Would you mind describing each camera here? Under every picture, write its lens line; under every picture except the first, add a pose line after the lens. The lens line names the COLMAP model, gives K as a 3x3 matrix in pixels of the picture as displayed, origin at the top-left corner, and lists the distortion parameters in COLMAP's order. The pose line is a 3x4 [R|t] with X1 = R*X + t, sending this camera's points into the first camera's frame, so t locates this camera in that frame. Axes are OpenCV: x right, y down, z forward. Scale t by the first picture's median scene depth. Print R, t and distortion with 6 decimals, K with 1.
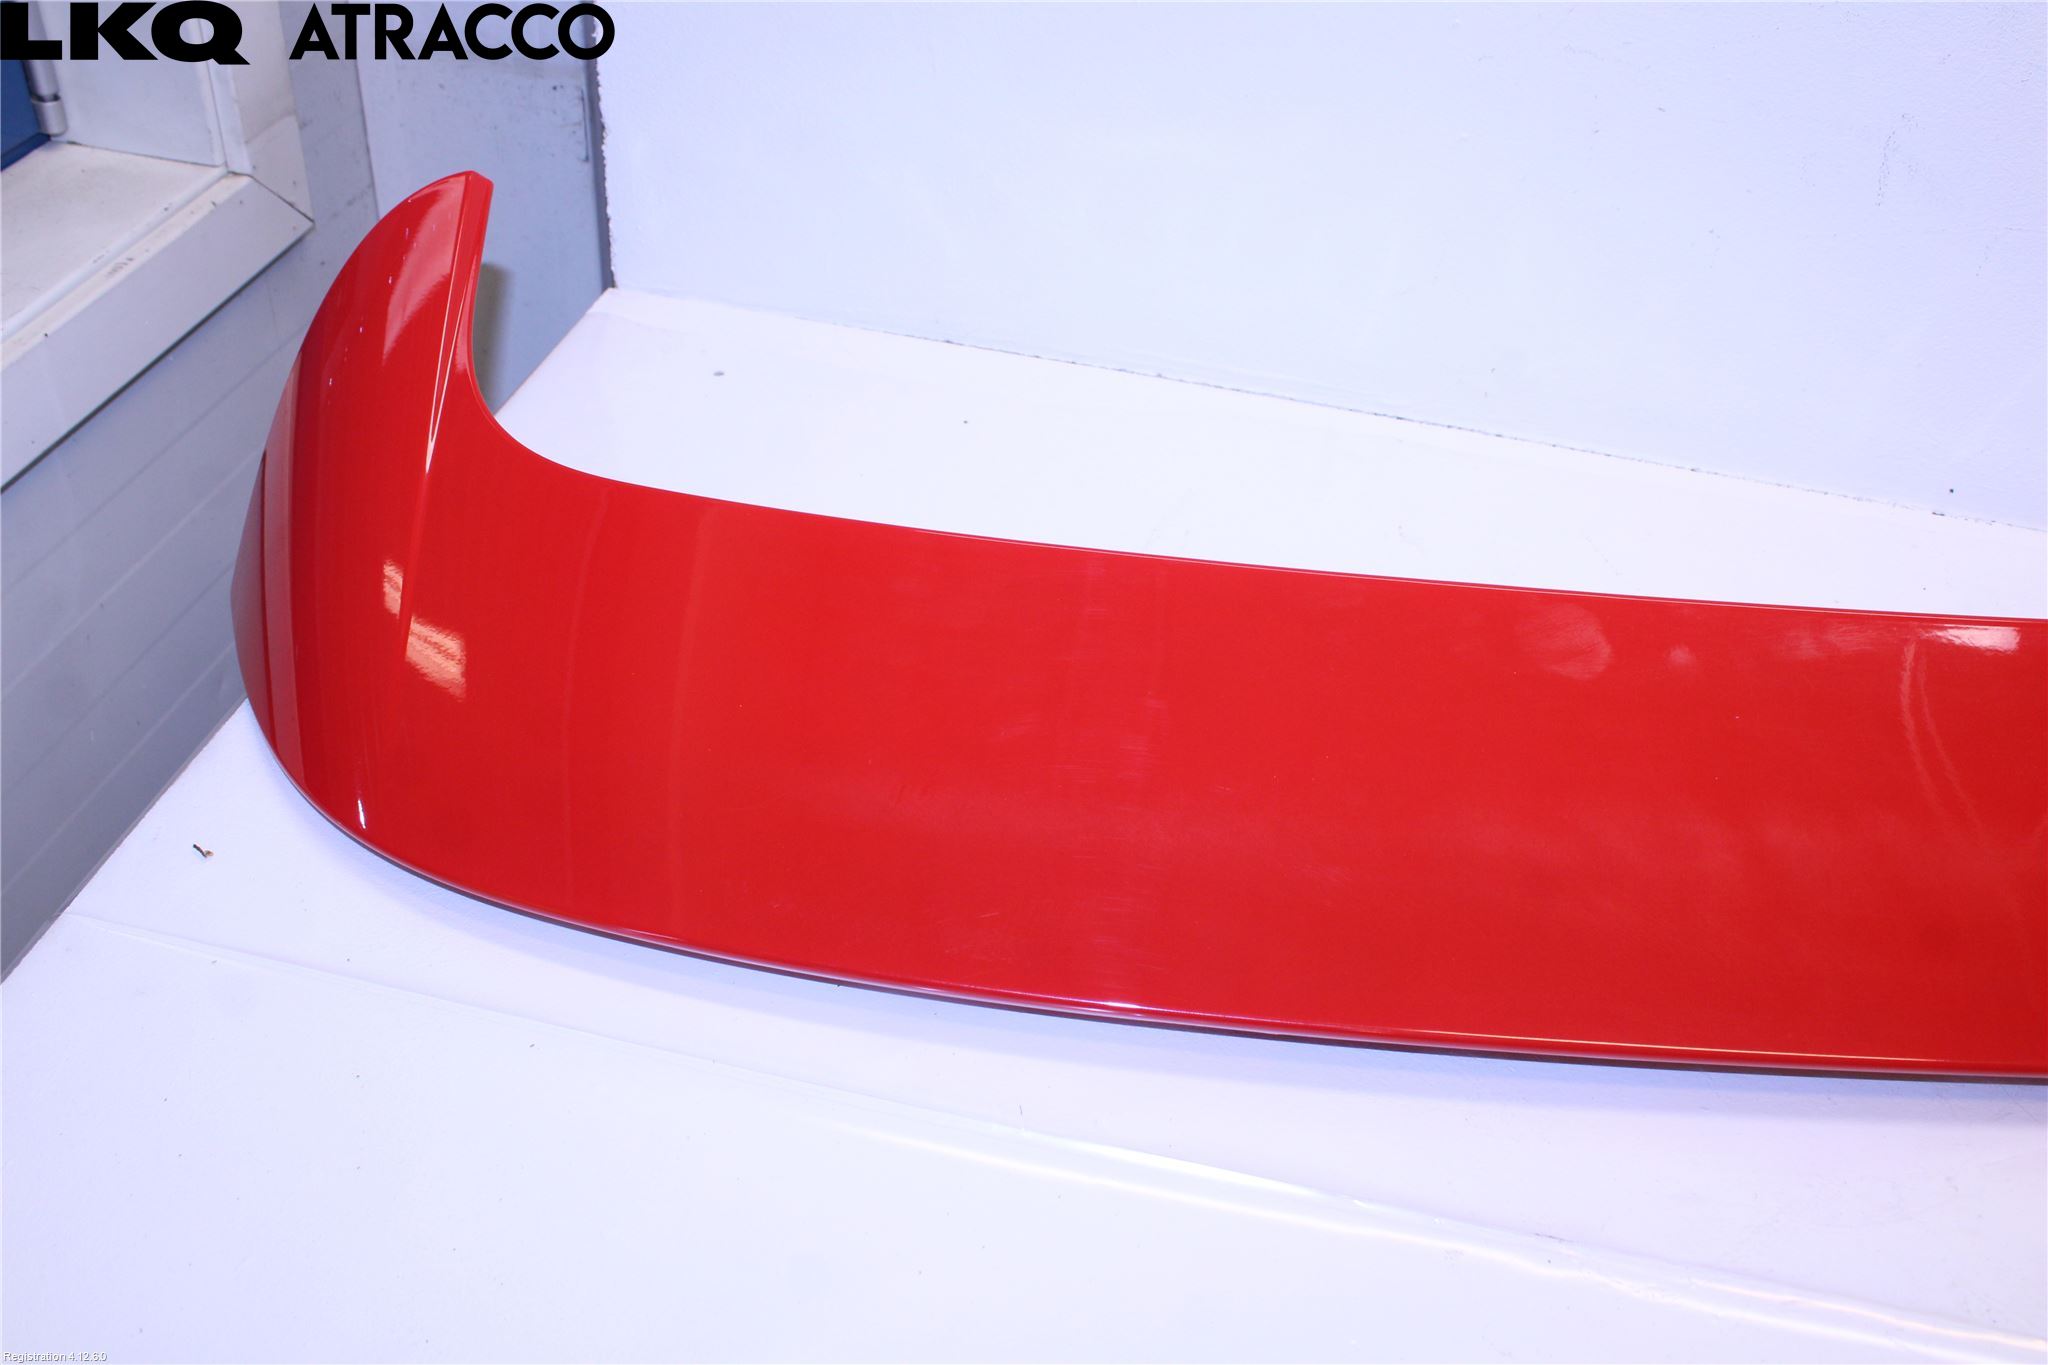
lens RADIAL K [[2003.3, 0, 1024.0], [0, 2003.3, 682.5], [0, 0, 1]] dist [-0.154558, 0.177050]
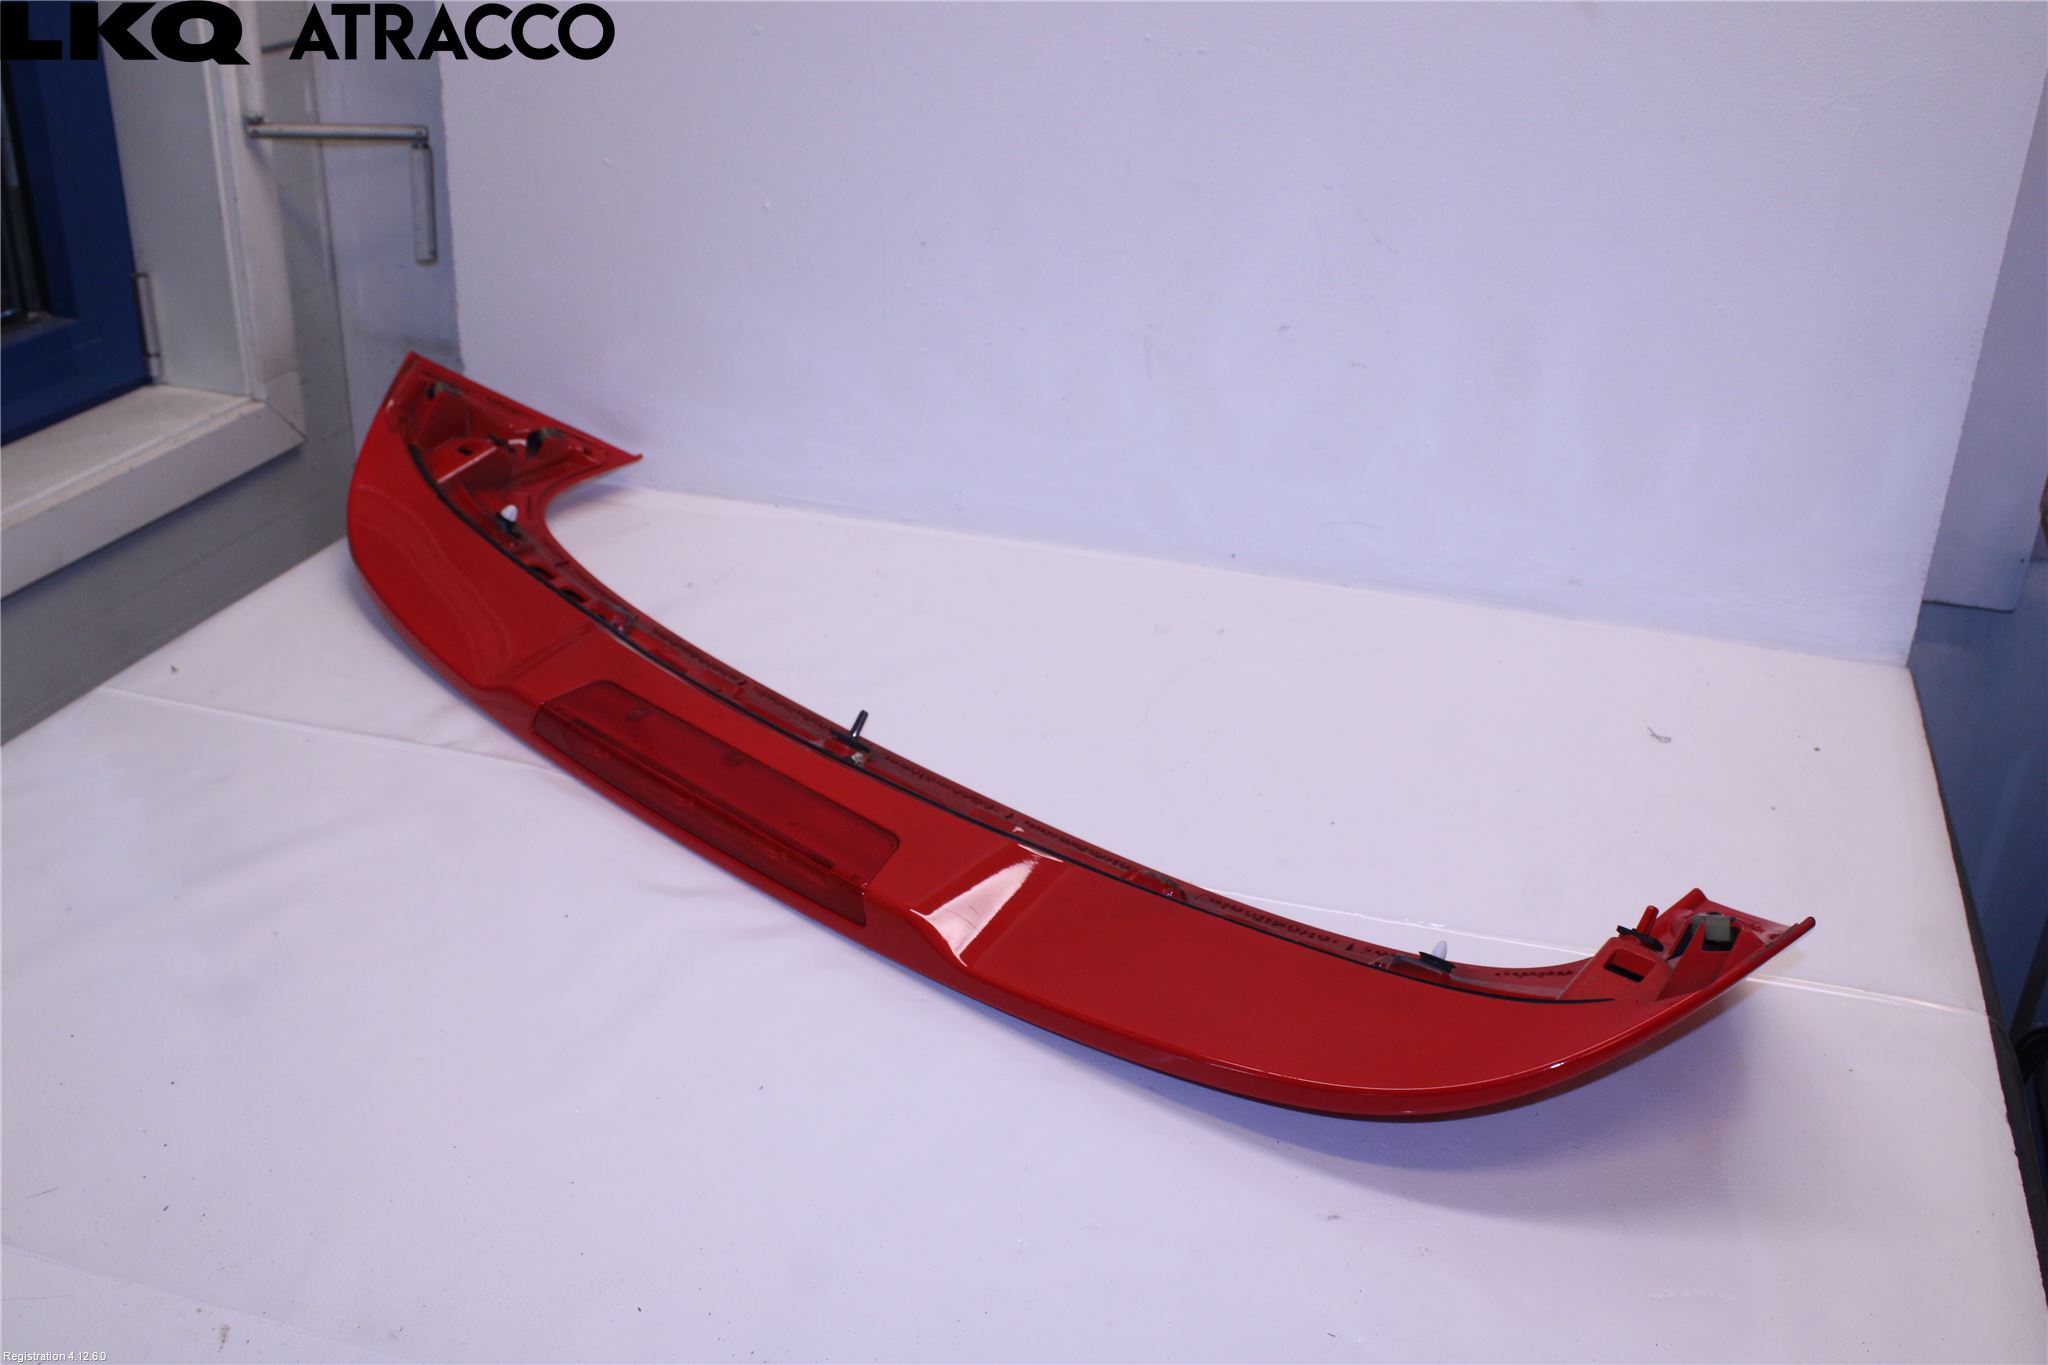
lens RADIAL K [[2003.3, 0, 1024.0], [0, 2003.3, 682.5], [0, 0, 1]] dist [-0.154558, 0.177050]
pose [[0.998140, 0.006017, -0.060668, 0.362734], [-0.019344, 0.974953, -0.221568, 0.341472], [0.057816, 0.222329, 0.973256, -0.554149]]
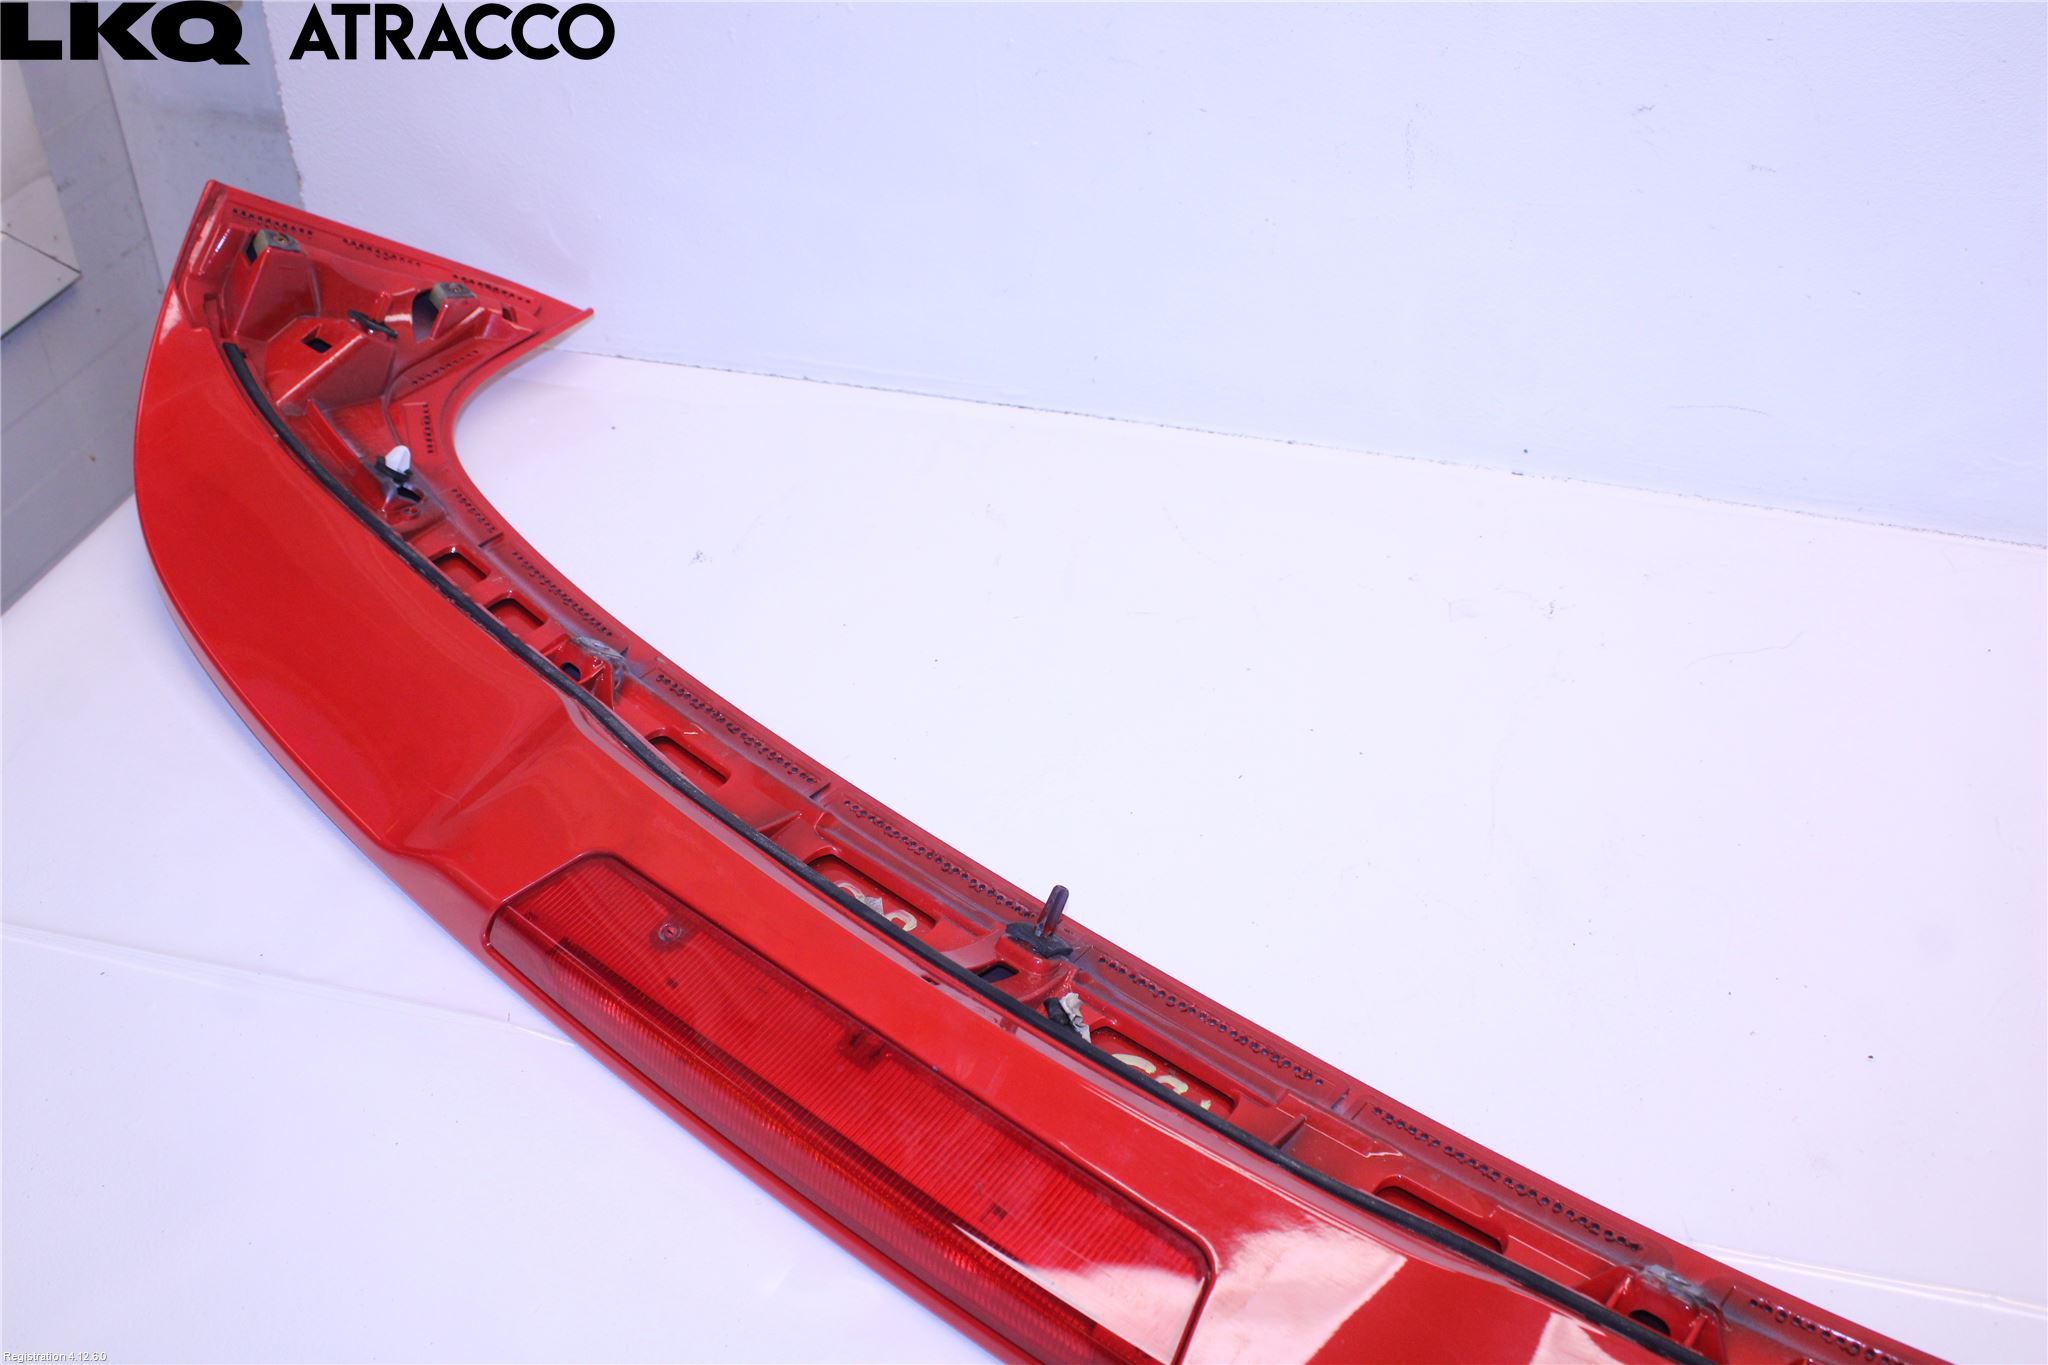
lens RADIAL K [[2003.3, 0, 1024.0], [0, 2003.3, 682.5], [0, 0, 1]] dist [-0.154558, 0.177050]
pose [[0.999127, -0.035480, -0.022041, 0.198583], [0.035178, 0.999284, -0.013959, 0.030523], [0.022521, 0.013172, 0.999660, -0.080759]]
